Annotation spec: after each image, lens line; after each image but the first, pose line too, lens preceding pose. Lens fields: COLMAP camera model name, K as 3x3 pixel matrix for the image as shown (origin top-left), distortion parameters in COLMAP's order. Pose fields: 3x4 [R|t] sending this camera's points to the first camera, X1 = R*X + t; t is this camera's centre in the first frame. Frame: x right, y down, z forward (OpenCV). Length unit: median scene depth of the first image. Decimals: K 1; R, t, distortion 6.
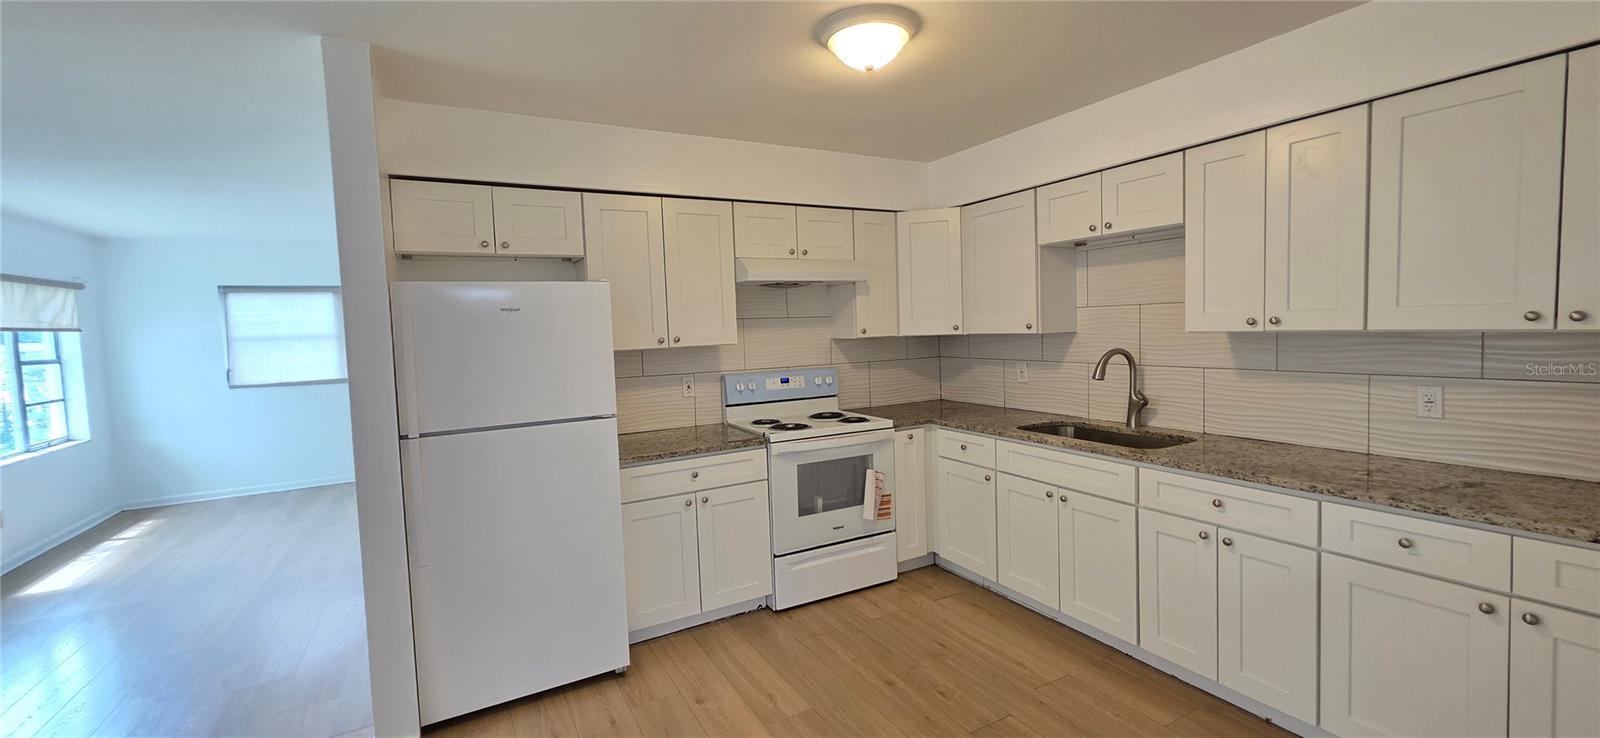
lens RADIAL K [[638.1, 0, 805.7], [0, 638.1, 362.0], [0, 0, 1]] dist [0.004183, -0.000495]
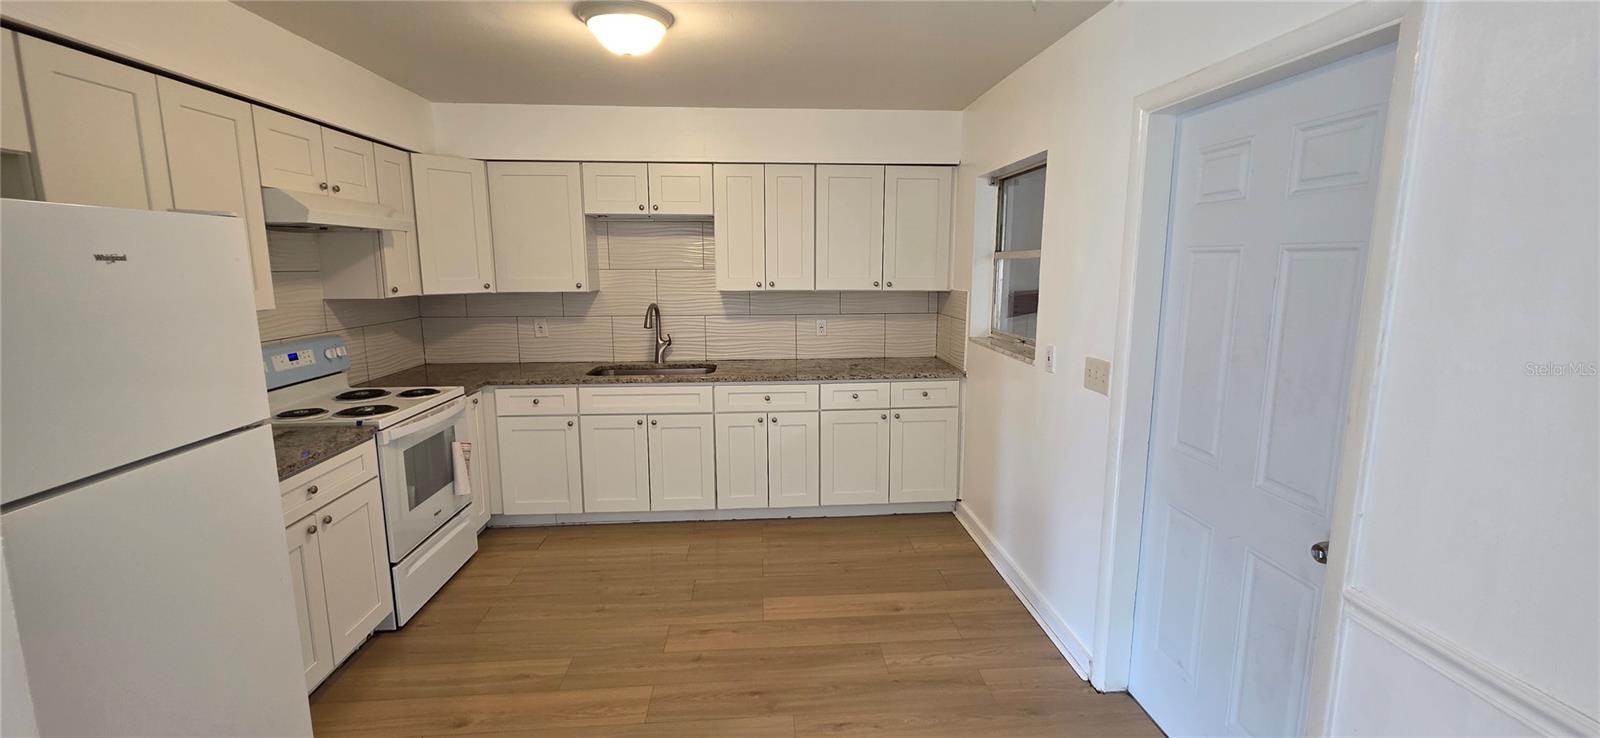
lens RADIAL K [[638.1, 0, 804.1], [0, 638.1, 360.1], [0, 0, 1]] dist [0.004183, -0.000495]
pose [[0.422582, -0.103082, 0.900443, -0.546161], [0.040854, 0.994668, 0.094696, -0.016548], [-0.905403, -0.003230, 0.424540, 0.168646]]
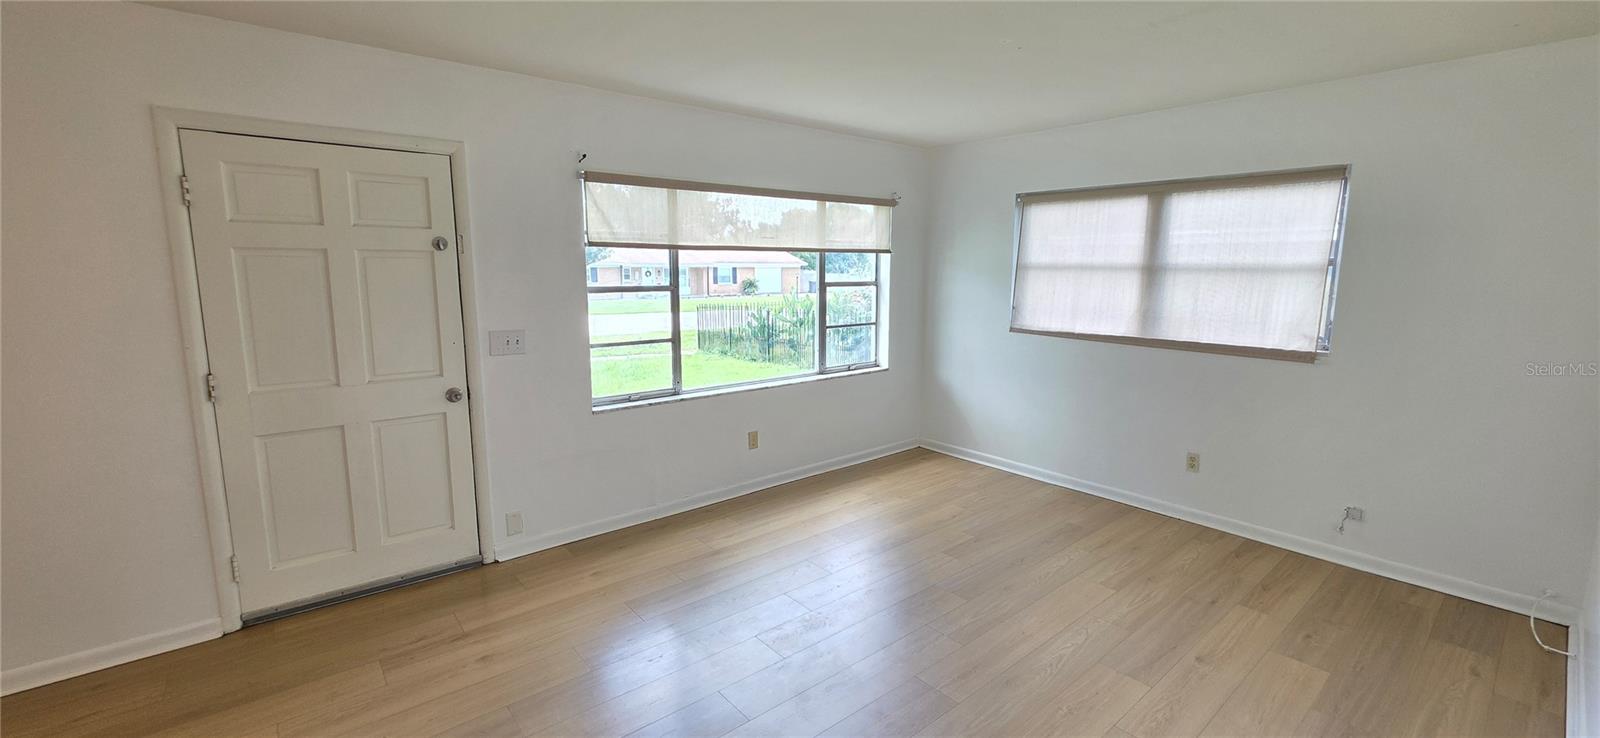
lens RADIAL K [[638.1, 0, 804.7], [0, 638.1, 359.5], [0, 0, 1]] dist [0.004183, -0.000495]
pose [[0.184698, 0.179614, -0.966243, -0.390798], [-0.069166, 0.983096, 0.169526, -0.073264], [0.980358, 0.035520, 0.193999, 1.179481]]
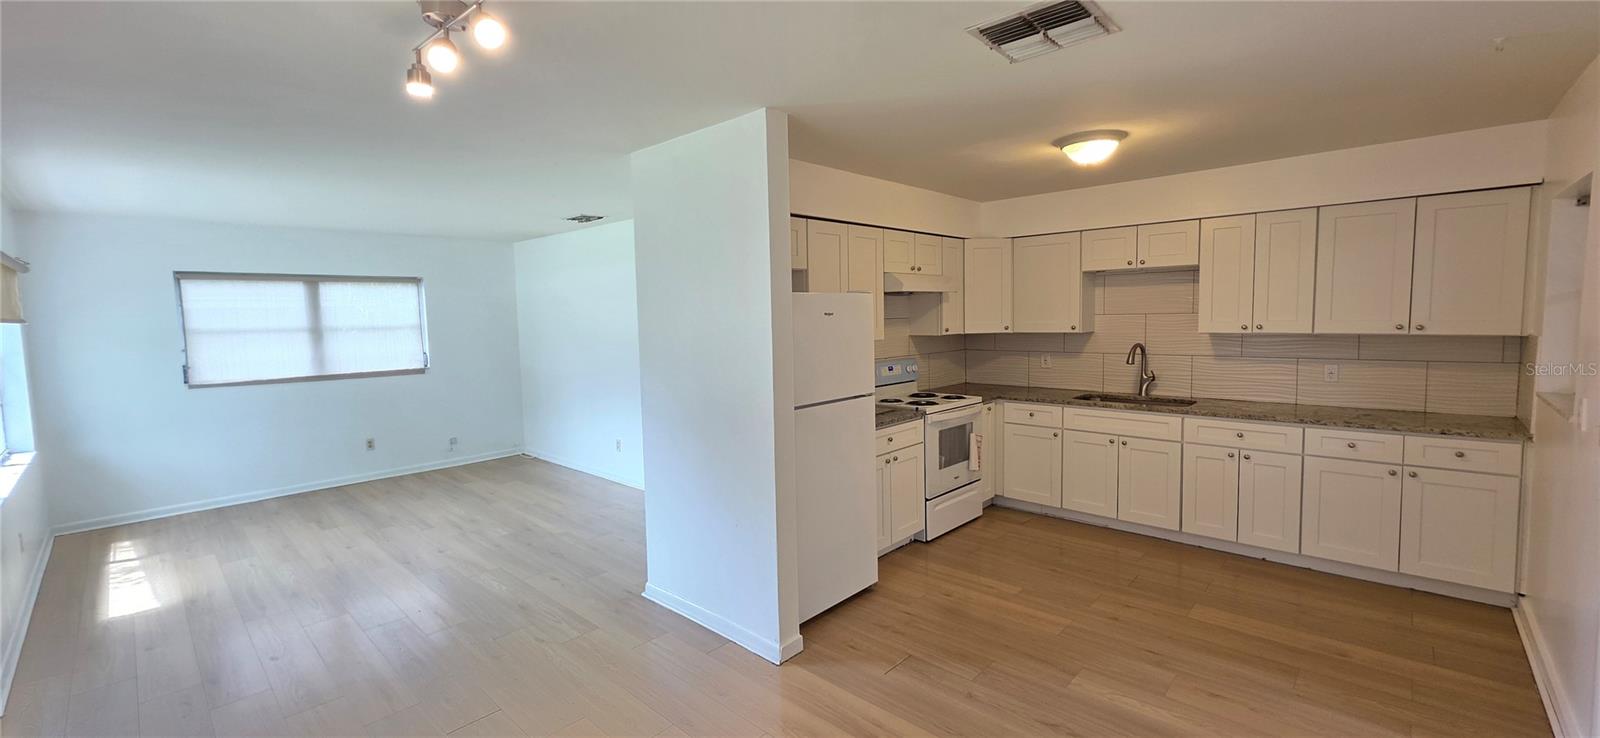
lens RADIAL K [[638.1, 0, 807.1], [0, 638.1, 359.4], [0, 0, 1]] dist [0.004183, -0.000495]
pose [[0.952499, -0.007580, 0.304447, -0.692759], [0.006240, 0.999966, 0.005375, 0.003559], [-0.304478, -0.003220, 0.952514, -0.188114]]
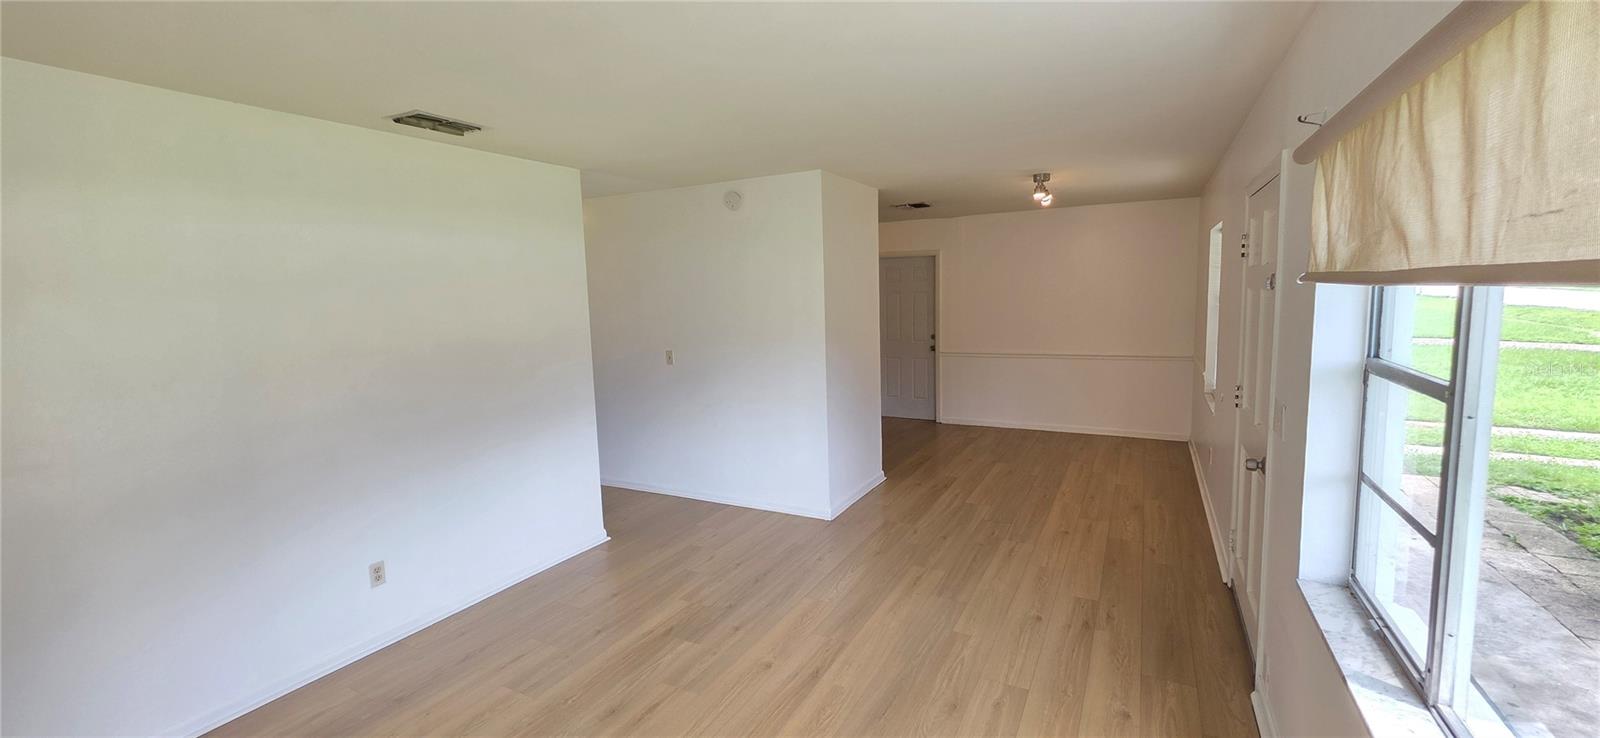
lens RADIAL K [[638.1, 0, 803.2], [0, 638.1, 361.4], [0, 0, 1]] dist [0.004183, -0.000495]
pose [[-0.535332, -0.041661, 0.843614, -1.783527], [0.096513, 0.989224, 0.110096, -0.089706], [-0.839110, 0.140358, -0.525542, 1.728004]]
